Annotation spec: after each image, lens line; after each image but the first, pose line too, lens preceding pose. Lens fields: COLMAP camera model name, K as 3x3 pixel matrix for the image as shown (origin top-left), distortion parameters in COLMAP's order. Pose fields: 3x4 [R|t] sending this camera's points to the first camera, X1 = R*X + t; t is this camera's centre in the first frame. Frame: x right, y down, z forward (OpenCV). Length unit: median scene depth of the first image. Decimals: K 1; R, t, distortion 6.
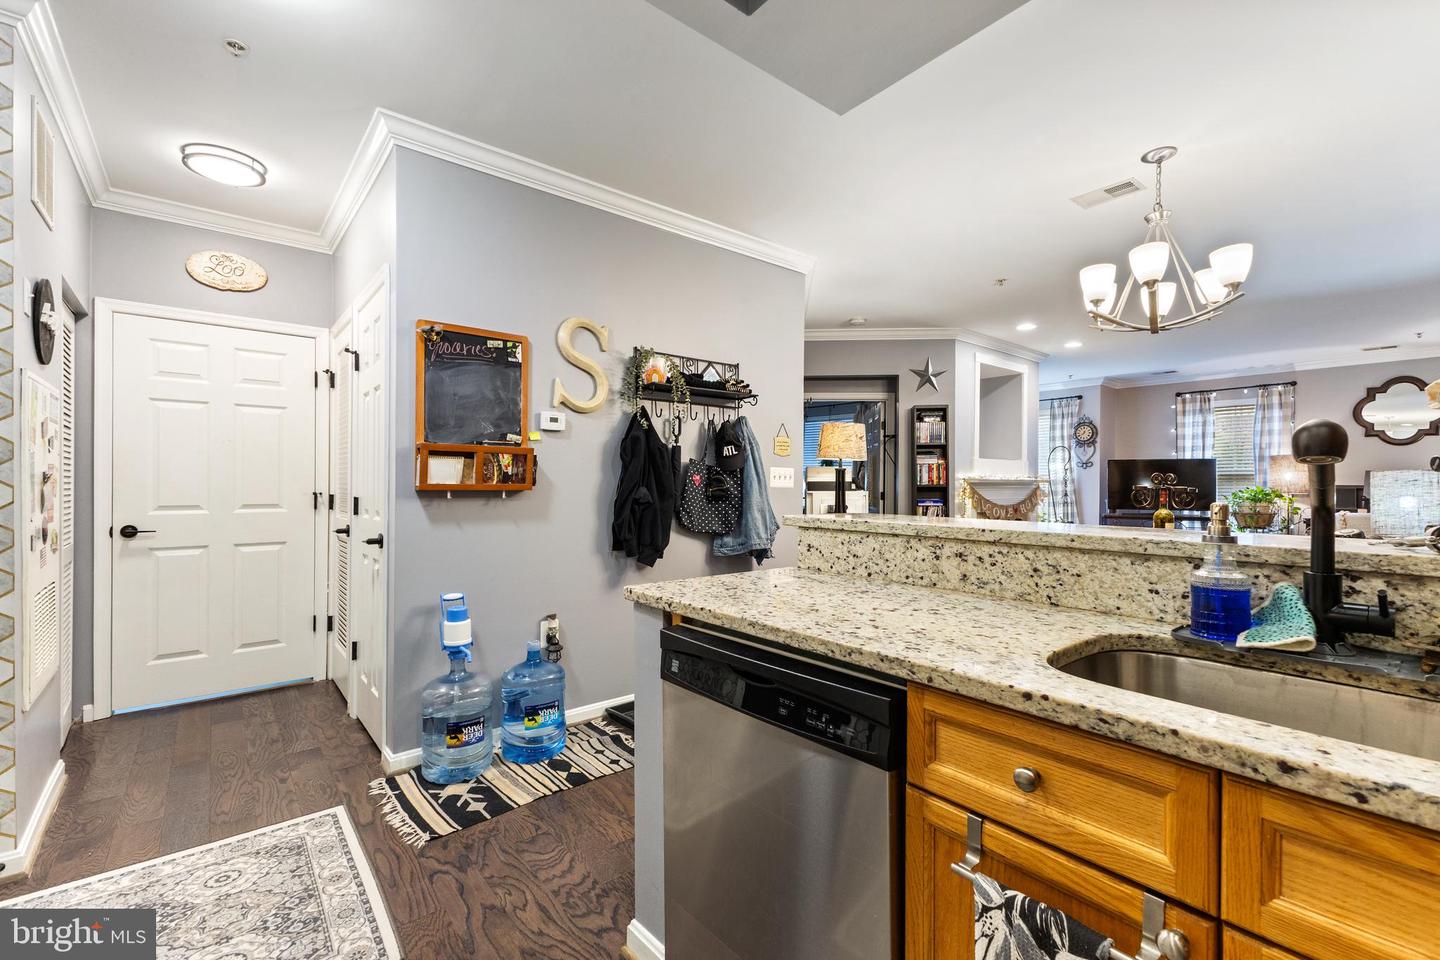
lens RADIAL K [[624.8, 0, 717.9], [0, 624.8, 482.3], [0, 0, 1]] dist [0.005370, -0.000782]
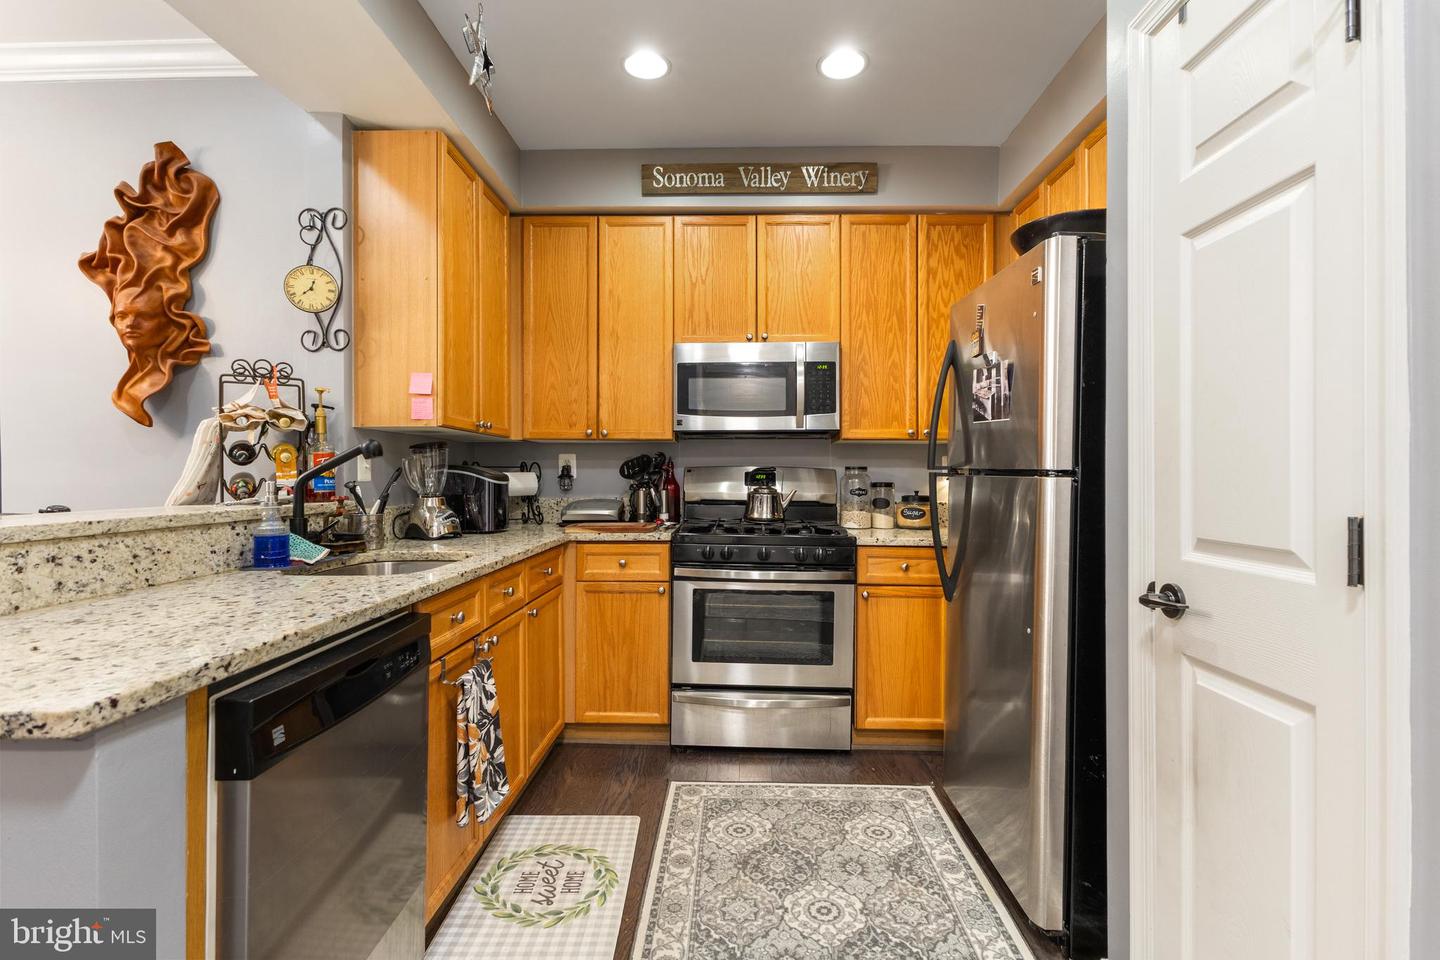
lens RADIAL K [[686.1, 0, 720.8], [0, 686.1, 477.0], [0, 0, 1]] dist [0.005840, -0.000239]
pose [[-0.756387, -0.006501, 0.654092, -0.172763], [-0.001045, 0.999961, 0.008730, 0.000992], [-0.654123, 0.005919, -0.756365, 0.234171]]
